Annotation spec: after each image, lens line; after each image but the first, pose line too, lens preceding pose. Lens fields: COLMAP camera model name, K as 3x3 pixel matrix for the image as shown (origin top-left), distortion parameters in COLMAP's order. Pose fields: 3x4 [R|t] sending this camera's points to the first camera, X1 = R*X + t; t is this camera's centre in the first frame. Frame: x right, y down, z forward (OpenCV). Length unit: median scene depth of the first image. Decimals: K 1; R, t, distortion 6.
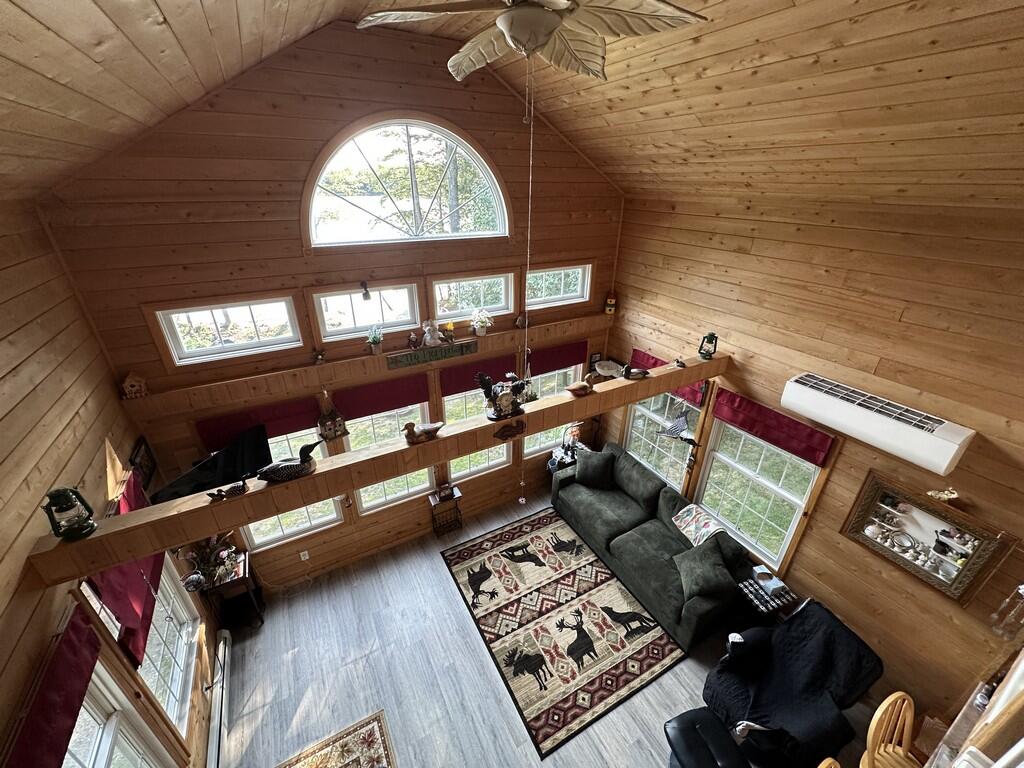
lens RADIAL K [[406.4, 0, 517.8], [0, 406.4, 375.3], [0, 0, 1]] dist [-0.010028, 0.000442]
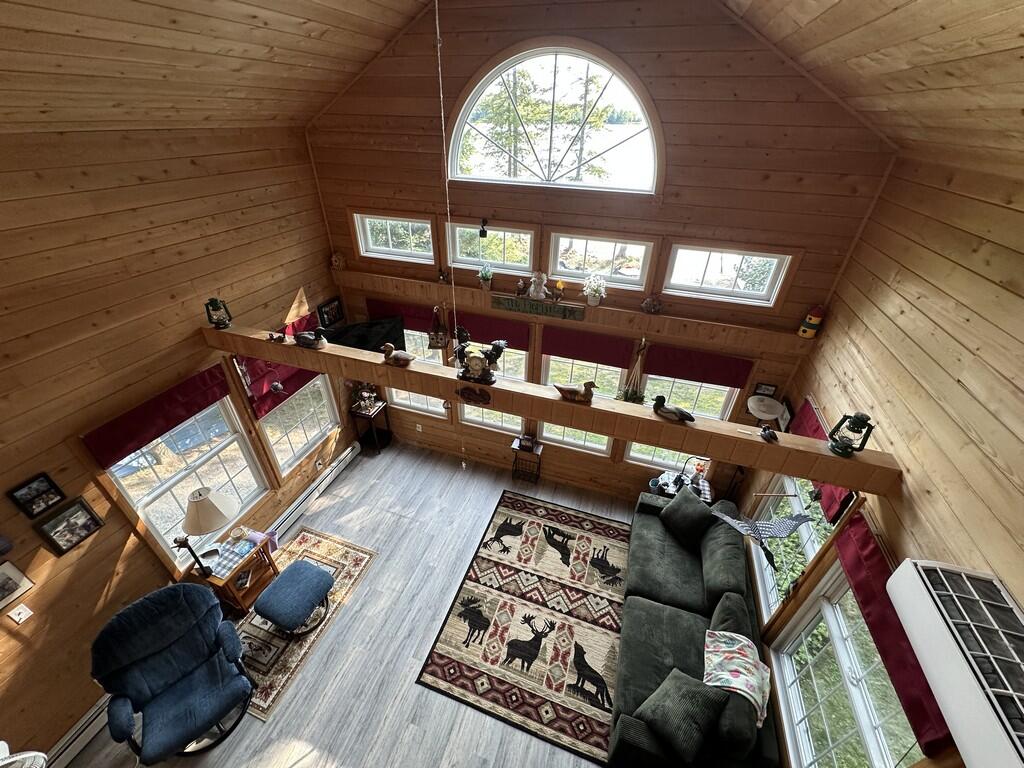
lens RADIAL K [[406.4, 0, 512.1], [0, 406.4, 379.6], [0, 0, 1]] dist [-0.010028, 0.000442]
pose [[0.669817, 0.407586, -0.620661, 0.442769], [-0.332478, 0.912032, 0.240118, -0.111793], [0.663931, 0.045521, 0.746407, 0.241075]]
